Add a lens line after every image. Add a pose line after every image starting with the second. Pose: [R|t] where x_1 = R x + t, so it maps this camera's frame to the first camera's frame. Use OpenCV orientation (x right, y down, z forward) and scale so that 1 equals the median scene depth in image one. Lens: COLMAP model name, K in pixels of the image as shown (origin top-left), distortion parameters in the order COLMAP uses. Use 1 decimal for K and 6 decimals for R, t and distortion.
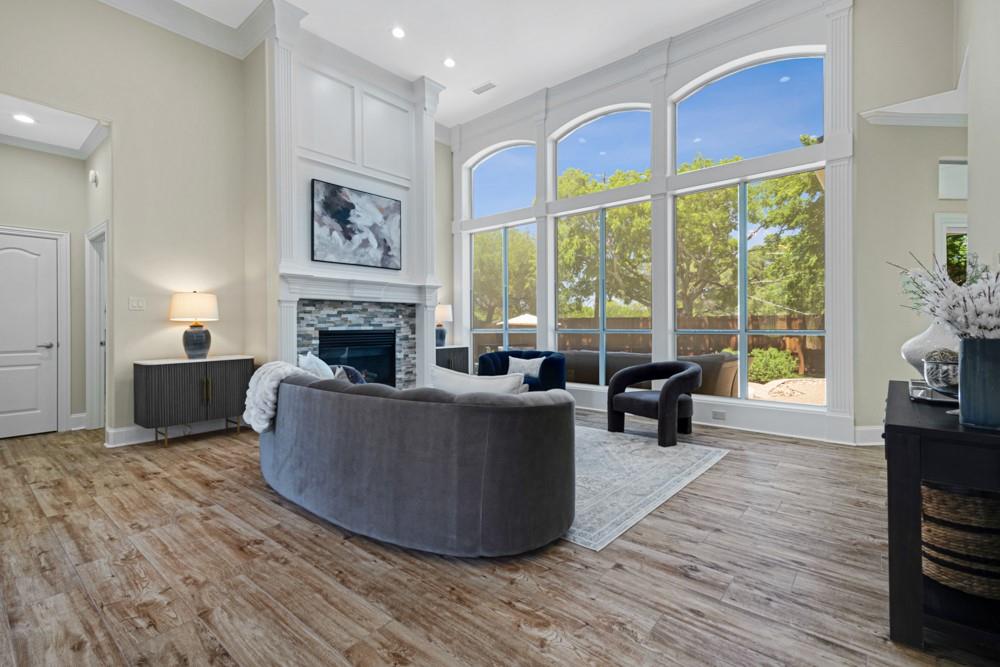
lens RADIAL K [[454.4, 0, 493.7], [0, 454.4, 325.2], [0, 0, 1]] dist [0.019152, 0.000958]
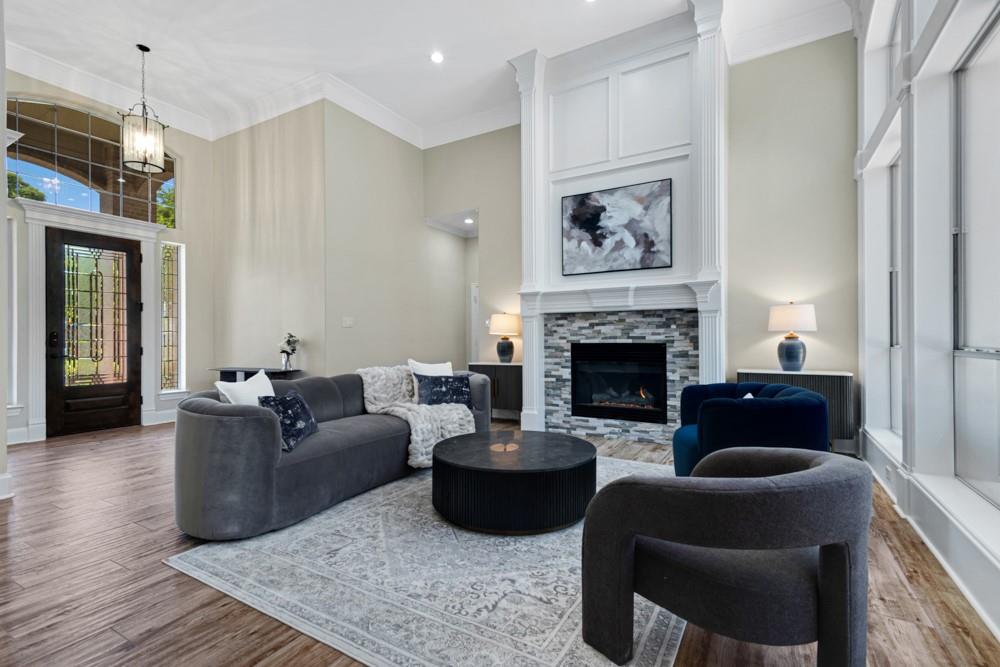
lens RADIAL K [[454.4, 0, 501.4], [0, 454.4, 336.3], [0, 0, 1]] dist [0.019152, 0.000958]
pose [[0.188645, -0.001666, -0.982044, 0.545115], [0.003491, 0.999993, -0.001026, -0.002682], [0.982039, -0.003235, 0.188650, 0.609330]]
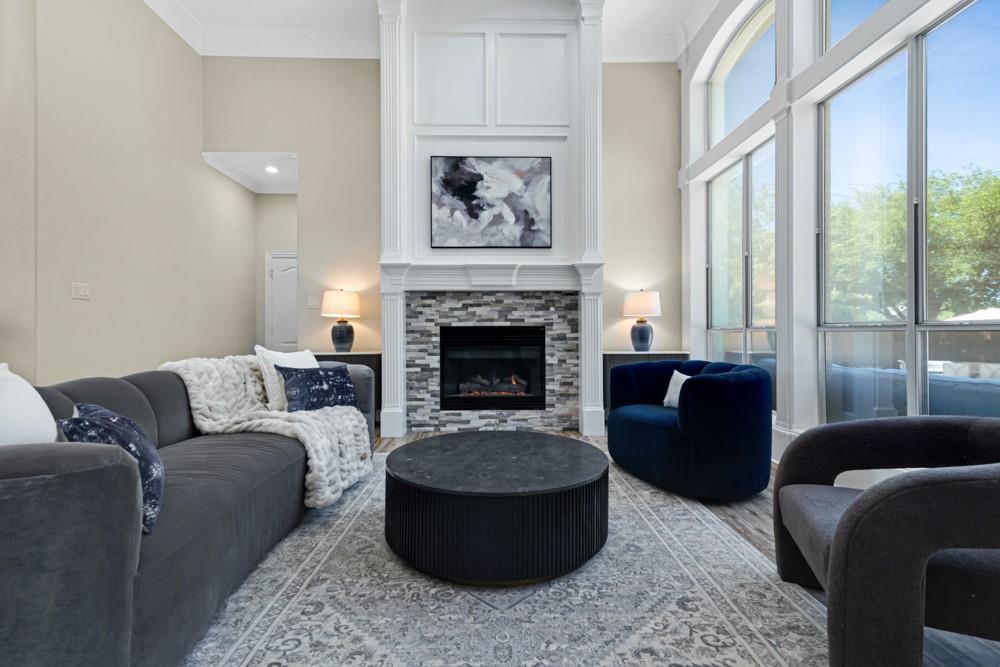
lens RADIAL K [[454.4, 0, 502.5], [0, 454.4, 326.7], [0, 0, 1]] dist [0.019152, 0.000958]
pose [[0.673645, -0.004682, -0.739040, 0.324460], [-0.000273, 0.999978, -0.006584, 0.017097], [0.739055, 0.004637, 0.673629, 0.461047]]
